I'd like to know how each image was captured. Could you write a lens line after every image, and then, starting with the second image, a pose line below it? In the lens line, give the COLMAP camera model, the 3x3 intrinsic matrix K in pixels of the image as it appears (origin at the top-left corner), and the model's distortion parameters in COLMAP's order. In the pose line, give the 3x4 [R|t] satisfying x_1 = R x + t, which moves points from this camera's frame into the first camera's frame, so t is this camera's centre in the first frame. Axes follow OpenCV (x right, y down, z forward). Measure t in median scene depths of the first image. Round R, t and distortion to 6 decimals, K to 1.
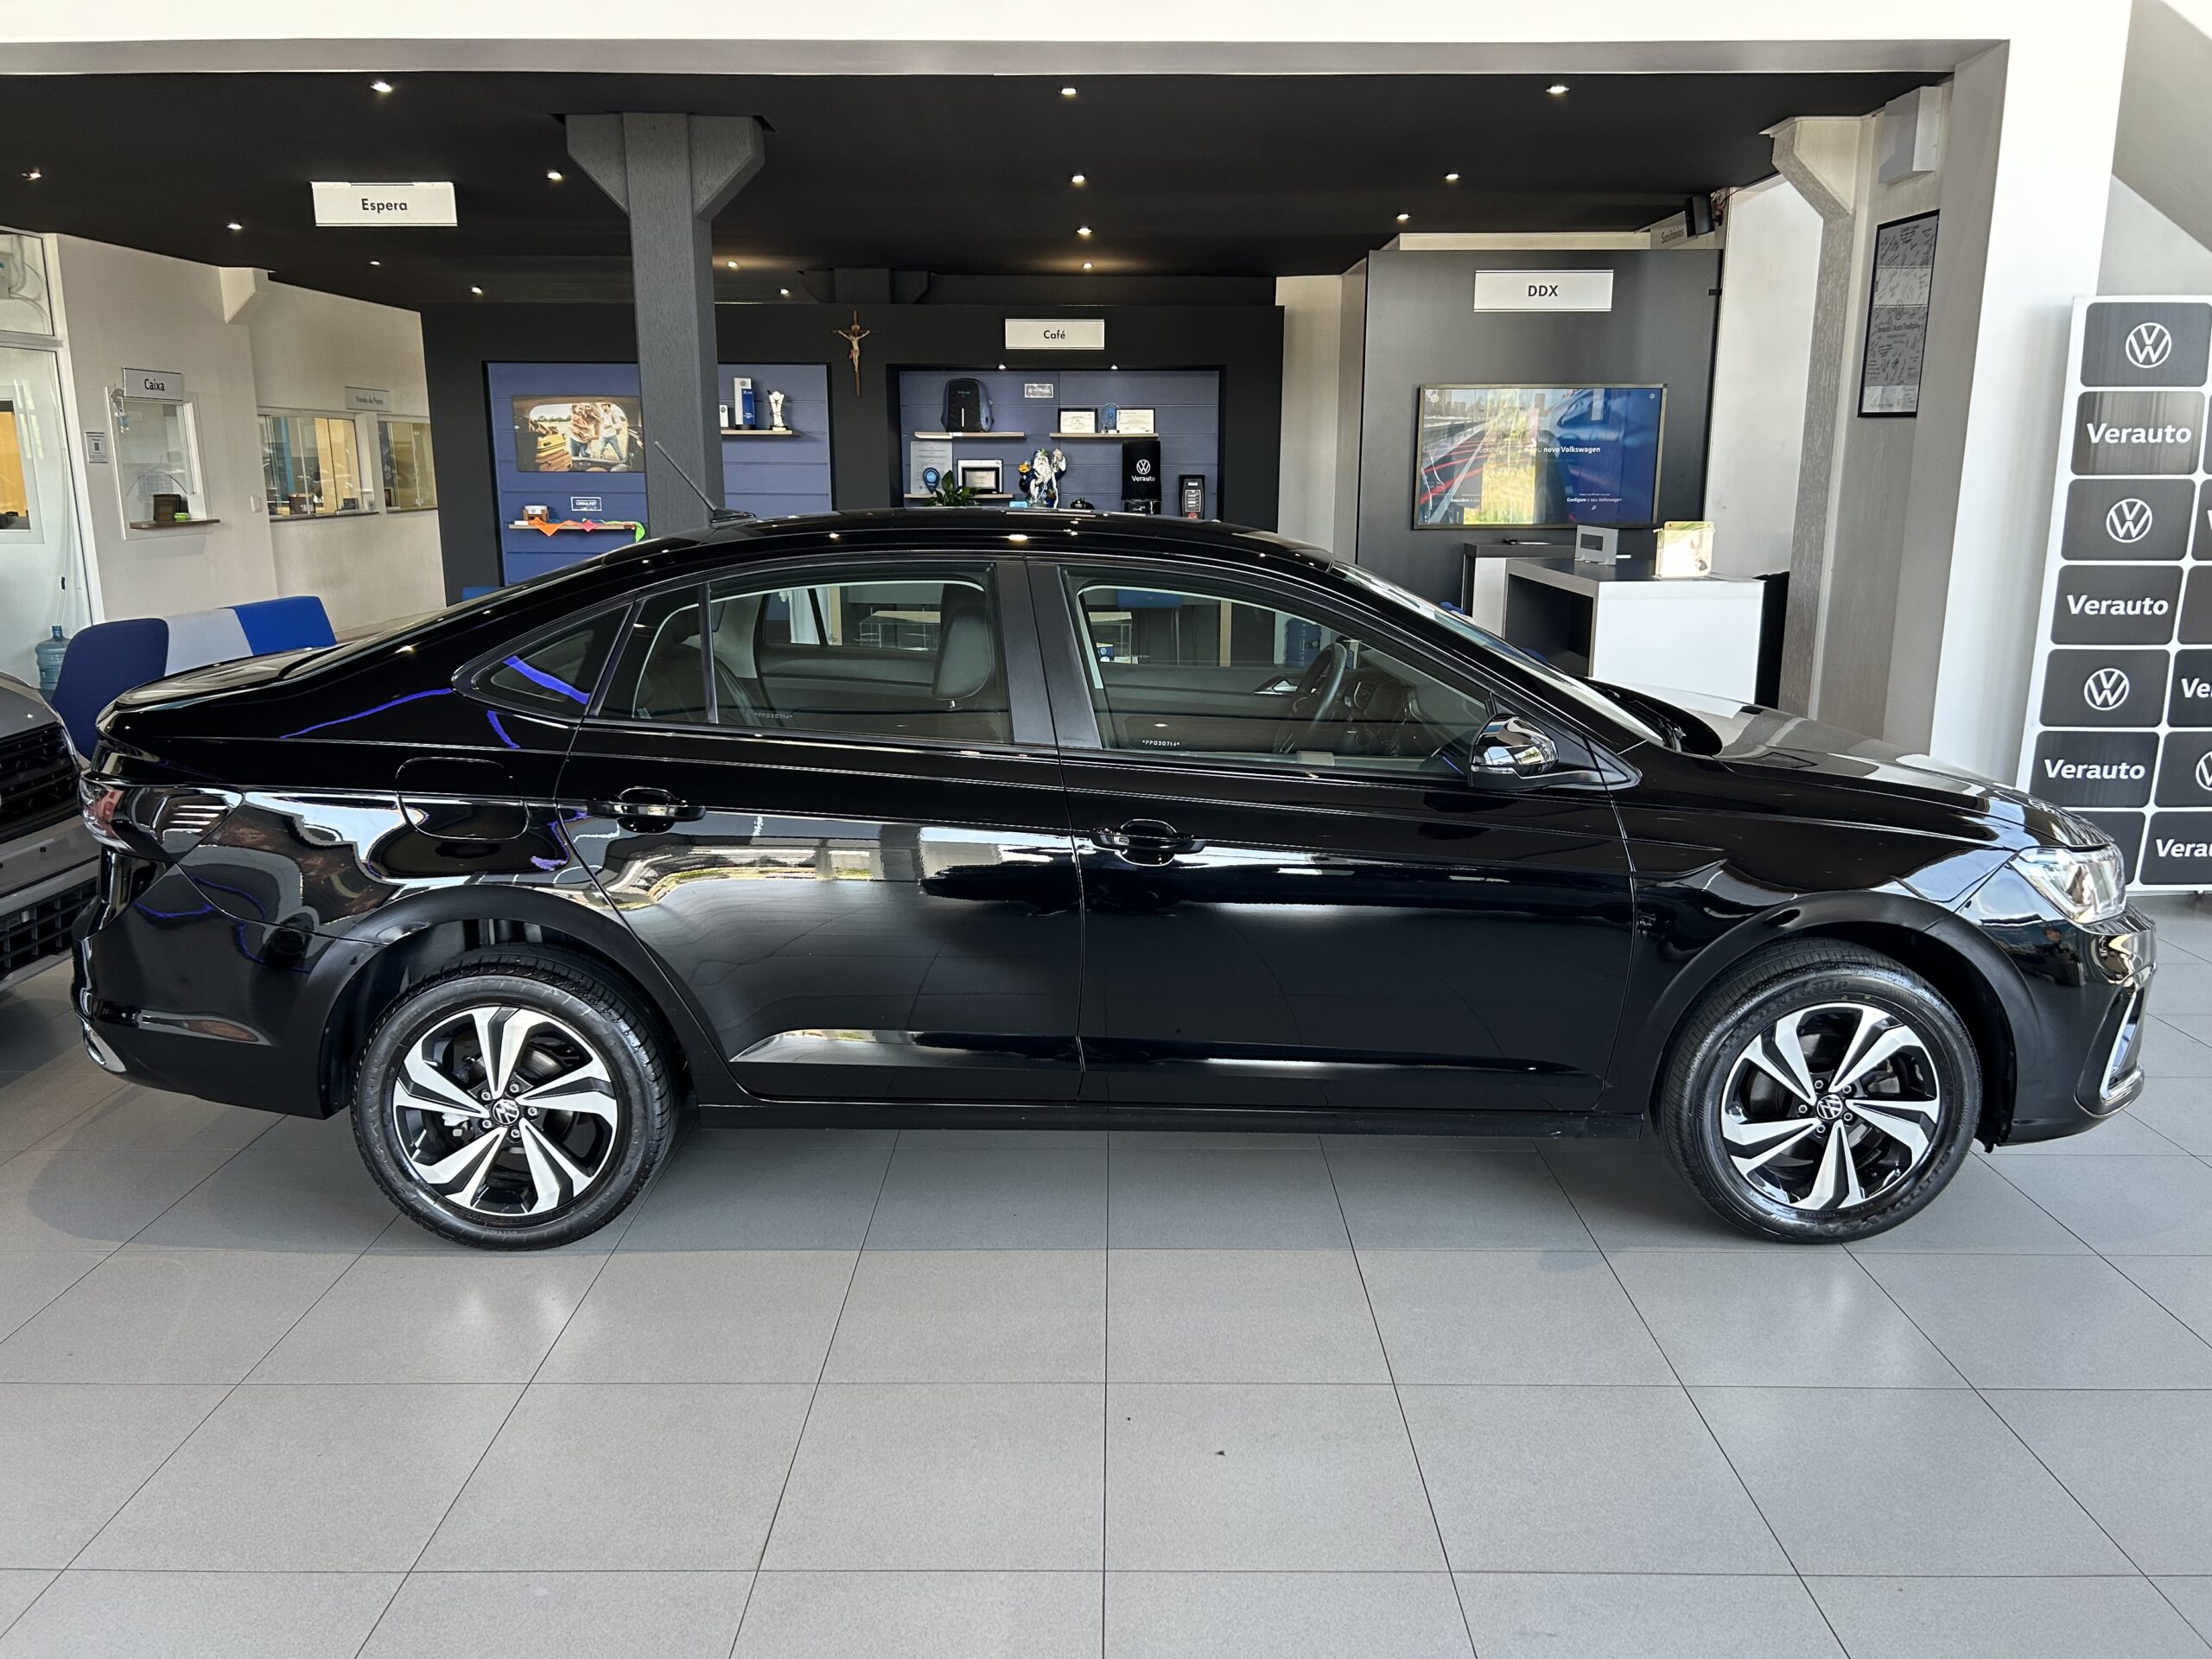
lens RADIAL K [[1668.6, 0, 1103.0], [0, 1668.6, 835.5], [0, 0, 1]] dist [0.028022, -0.032342]
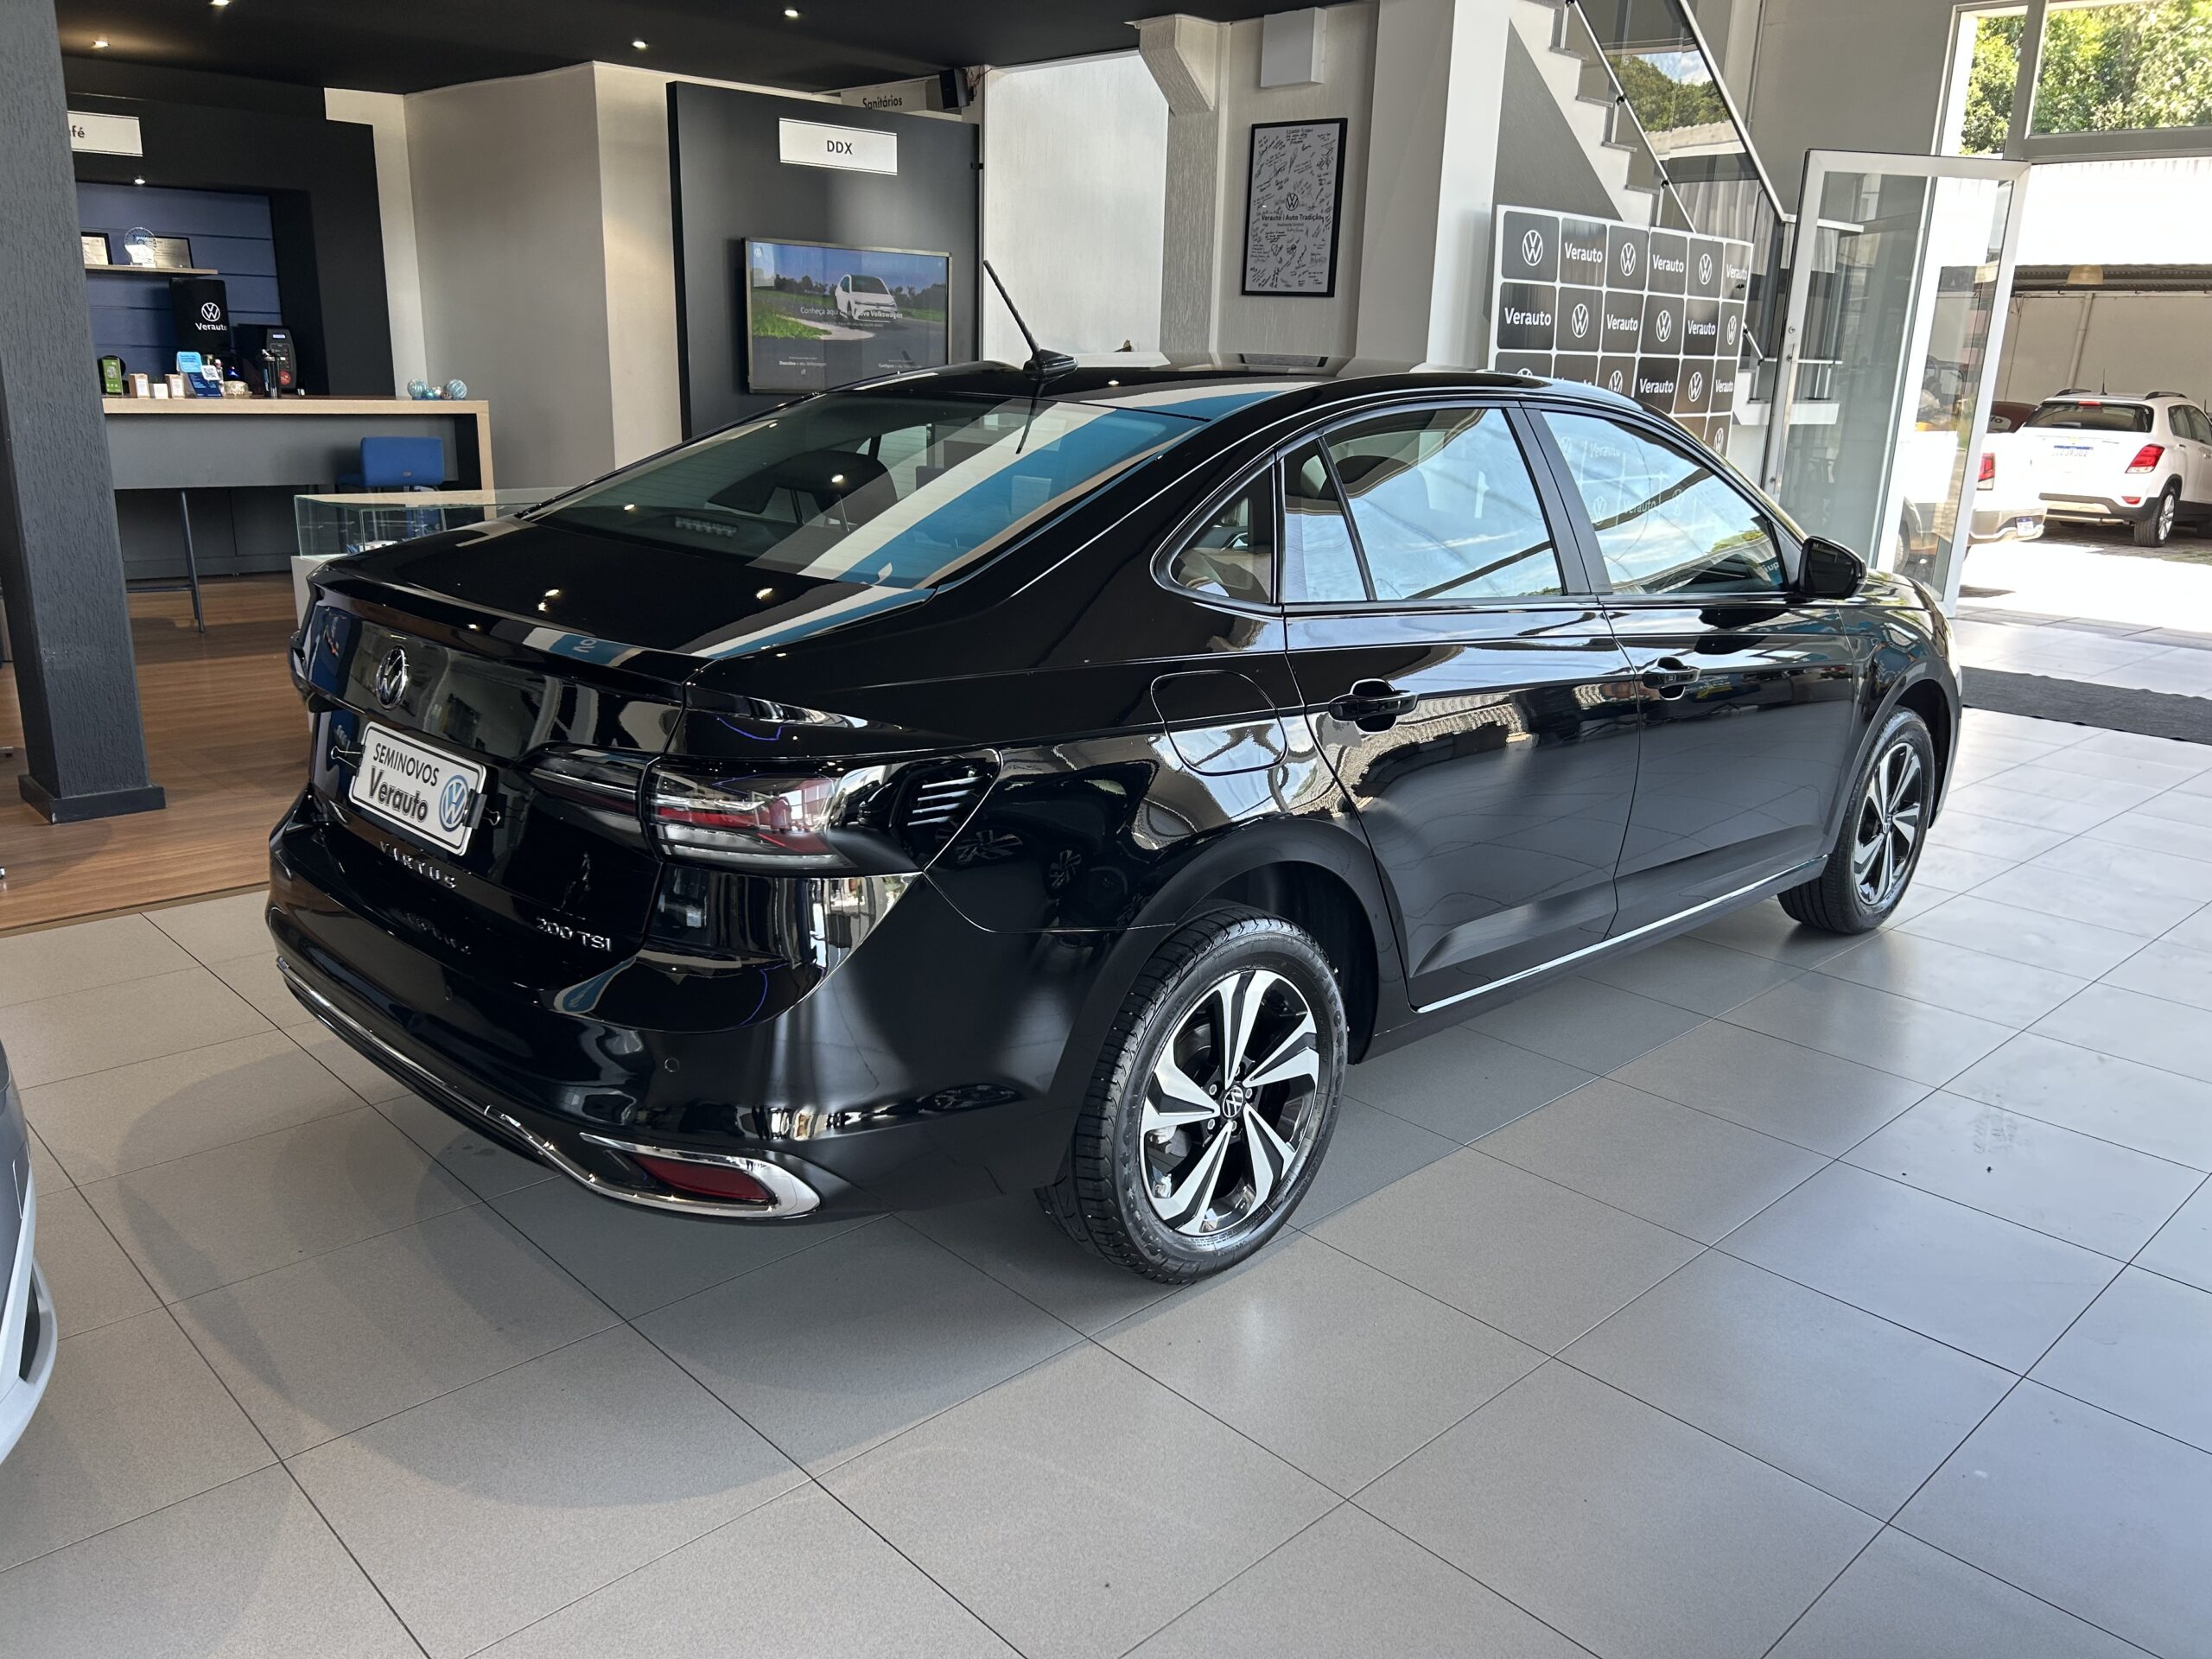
lens RADIAL K [[1668.6, 0, 1119.1], [0, 1668.6, 826.1], [0, 0, 1]] dist [0.028022, -0.032342]
pose [[0.719173, -0.169825, 0.673758, -0.435422], [0.124617, 0.985474, 0.115379, -0.031540], [-0.683565, 0.000984, 0.729889, 0.212371]]
